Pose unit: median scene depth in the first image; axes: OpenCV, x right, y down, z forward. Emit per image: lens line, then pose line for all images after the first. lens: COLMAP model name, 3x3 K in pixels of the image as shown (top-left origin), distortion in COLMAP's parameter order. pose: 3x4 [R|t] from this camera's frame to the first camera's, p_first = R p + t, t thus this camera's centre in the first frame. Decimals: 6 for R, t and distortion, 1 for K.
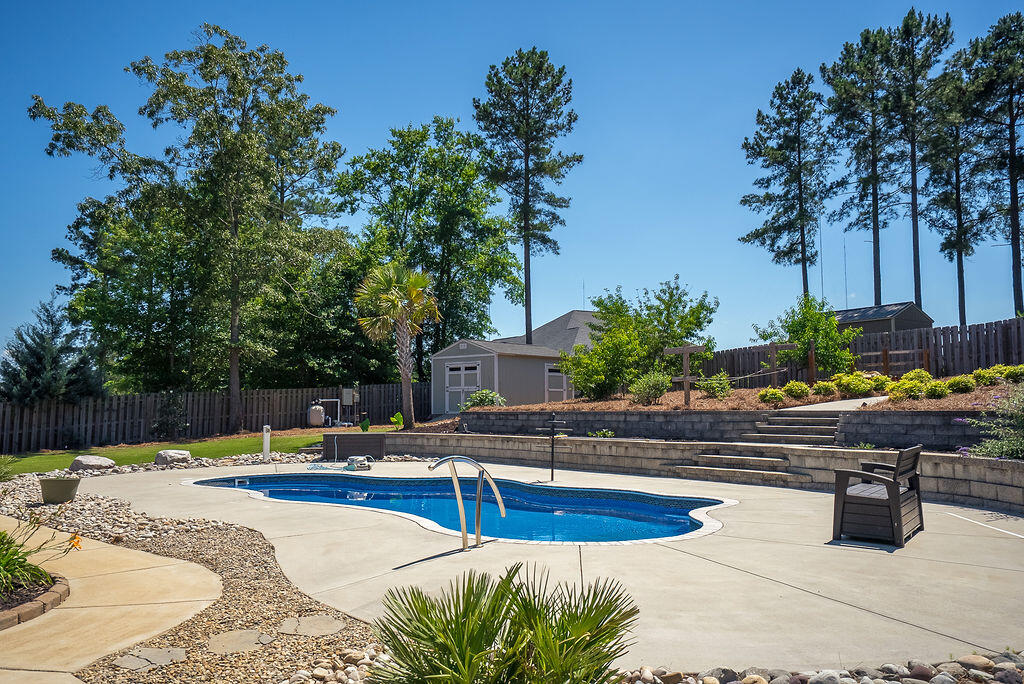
lens RADIAL K [[774.9, 0, 512.0], [0, 774.9, 342.0], [0, 0, 1]] dist [0.051398, 0.005403]
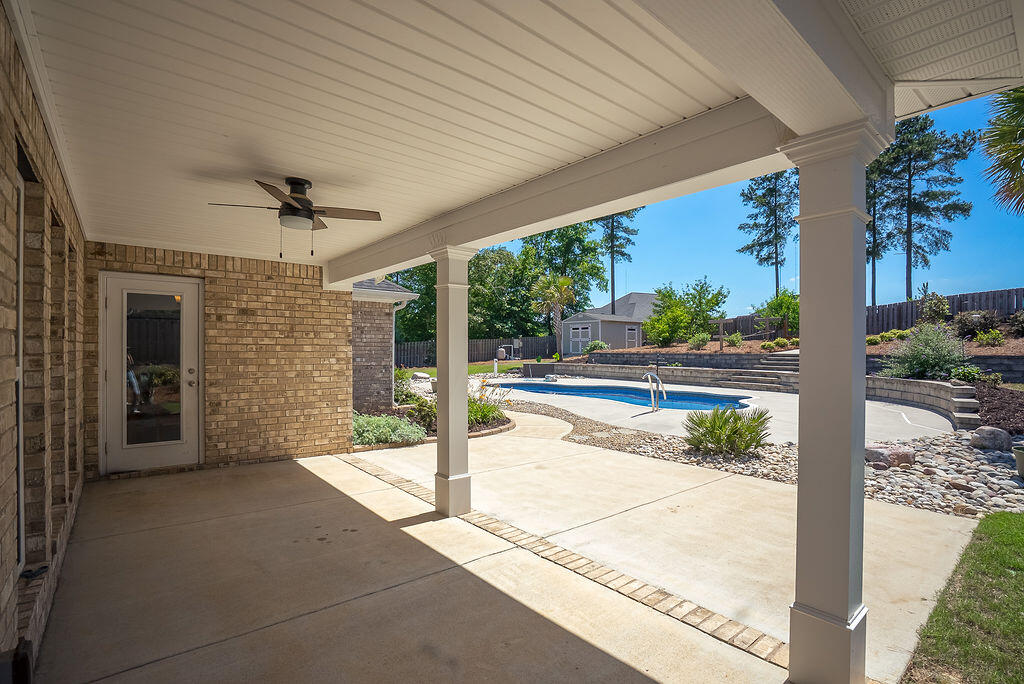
lens RADIAL K [[473.9, 0, 527.1], [0, 473.9, 346.2], [0, 0, 1]] dist [-0.002096, -0.000449]
pose [[0.994153, 0.006700, -0.107774, -0.063919], [0.001781, 0.996920, 0.078404, -0.010881], [0.107967, -0.078138, 0.991079, -0.104447]]
